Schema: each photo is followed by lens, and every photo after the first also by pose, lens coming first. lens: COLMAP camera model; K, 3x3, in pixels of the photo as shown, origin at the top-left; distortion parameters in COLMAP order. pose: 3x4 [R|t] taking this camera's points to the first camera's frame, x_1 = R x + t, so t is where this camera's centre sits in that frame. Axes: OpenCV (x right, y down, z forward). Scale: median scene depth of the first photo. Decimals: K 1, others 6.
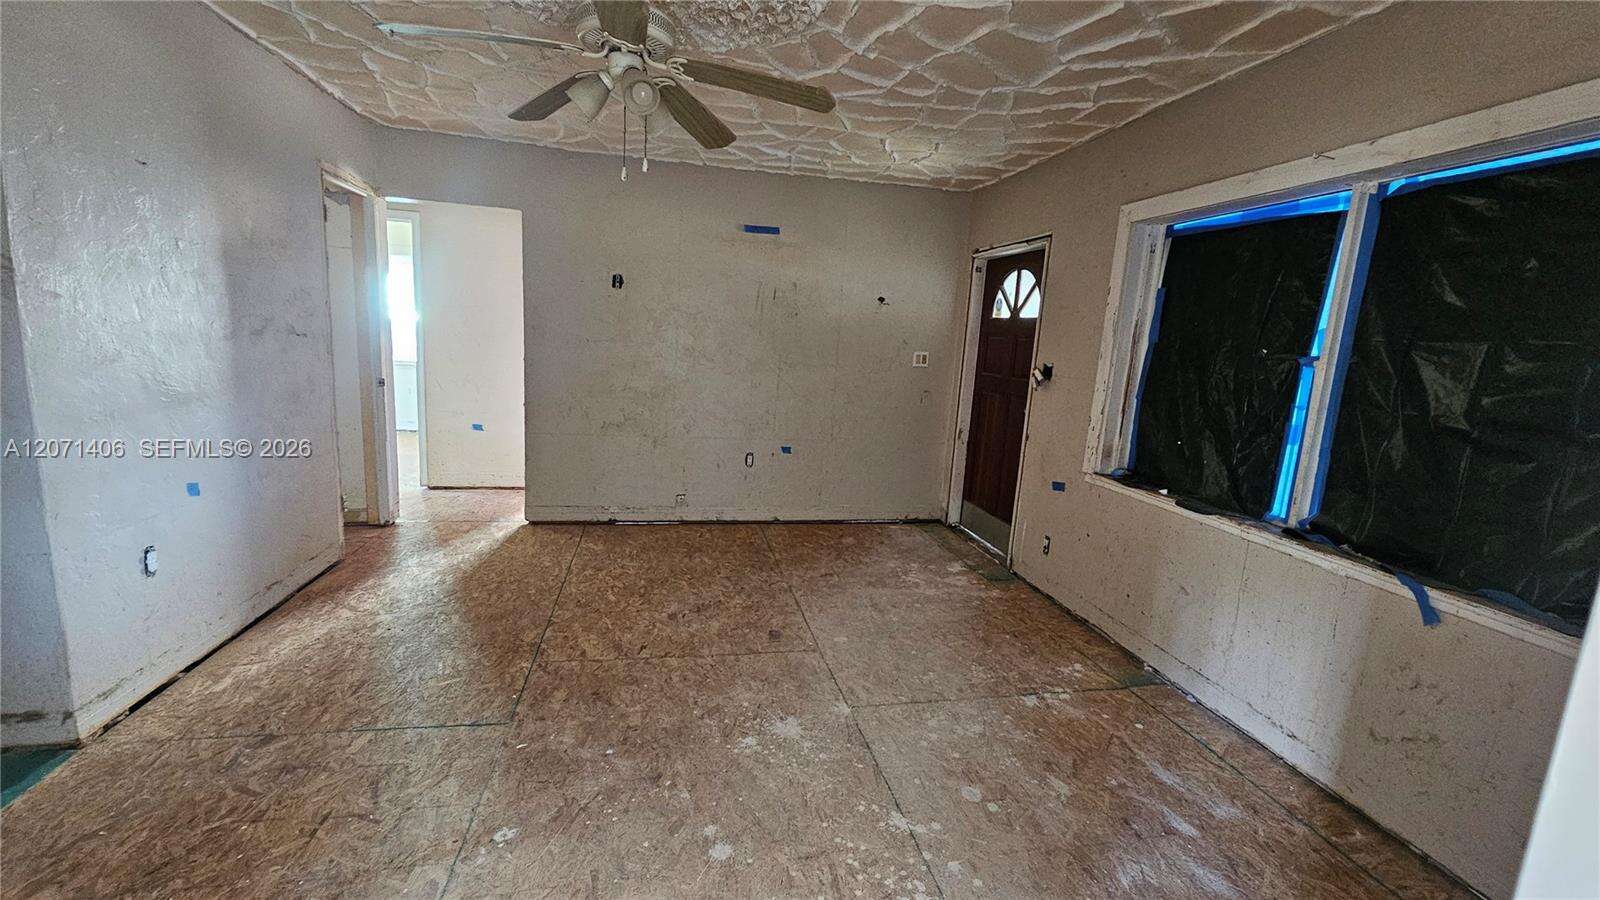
lens RADIAL K [[643.3, 0, 808.2], [0, 643.3, 447.7], [0, 0, 1]] dist [-0.013566, -0.000136]
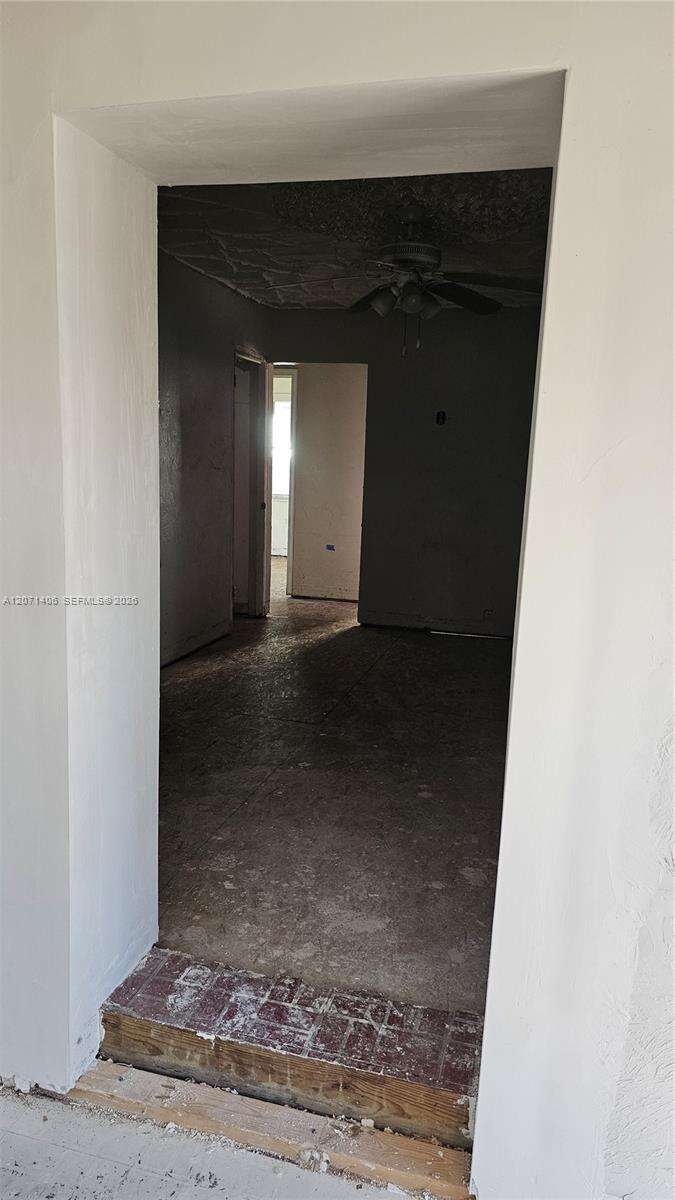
lens RADIAL K [[826.4, 0, 337.5], [0, 826.4, 600.0], [0, 0, 1]] dist [0.069180, -0.069681]
pose [[0.875396, 0.050759, -0.480735, 0.336368], [-0.061129, 0.998112, -0.005927, 0.107064], [0.479526, 0.034575, 0.876846, -0.470504]]
